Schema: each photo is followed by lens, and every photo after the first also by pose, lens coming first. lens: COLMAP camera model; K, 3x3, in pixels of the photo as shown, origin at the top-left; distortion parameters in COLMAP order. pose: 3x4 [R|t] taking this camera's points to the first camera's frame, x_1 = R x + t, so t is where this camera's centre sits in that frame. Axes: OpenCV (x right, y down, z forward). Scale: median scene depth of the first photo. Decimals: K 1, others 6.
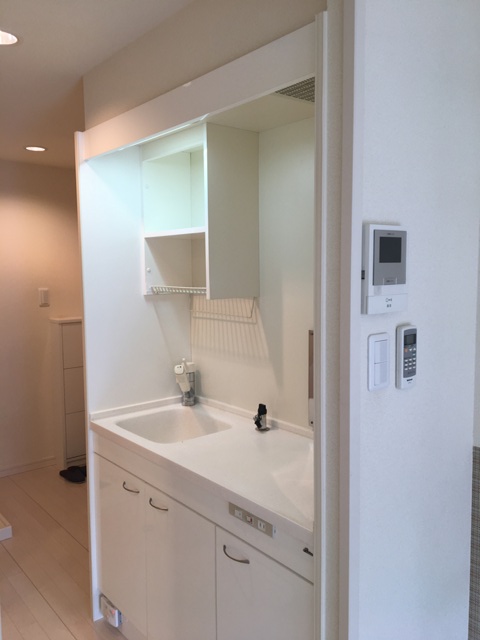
lens RADIAL K [[540.6, 0, 241.2], [0, 540.6, 315.7], [0, 0, 1]] dist [0.079742, -0.092454]
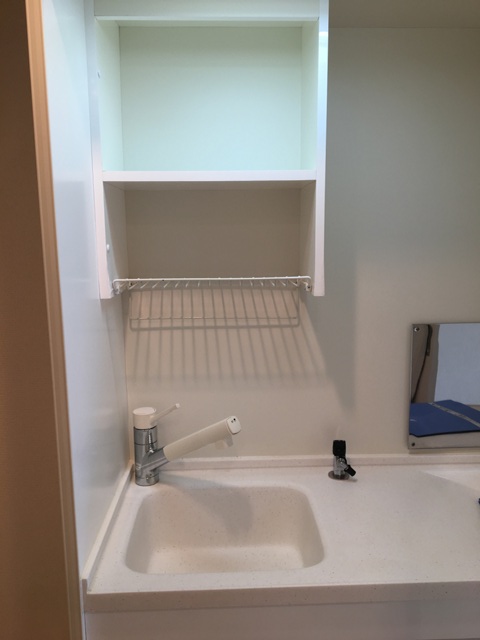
lens RADIAL K [[540.6, 0, 240.5], [0, 540.6, 317.5], [0, 0, 1]] dist [0.079742, -0.092454]
pose [[0.610384, -0.118849, 0.783138, -0.516958], [0.075998, 0.992905, 0.091450, -0.059546], [-0.788451, 0.003698, 0.615086, 0.619610]]
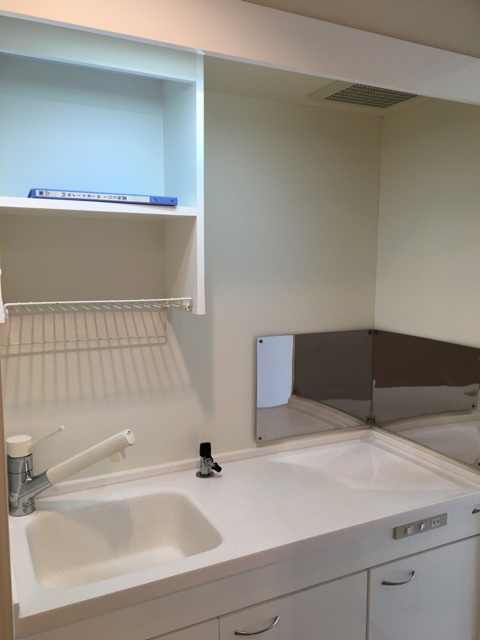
lens RADIAL K [[540.6, 0, 242.8], [0, 540.6, 323.2], [0, 0, 1]] dist [0.079742, -0.092454]
pose [[0.215312, -0.103885, 0.971004, -0.636400], [0.081179, 0.992788, 0.088215, -0.066537], [-0.973165, 0.059832, 0.222193, 0.703315]]
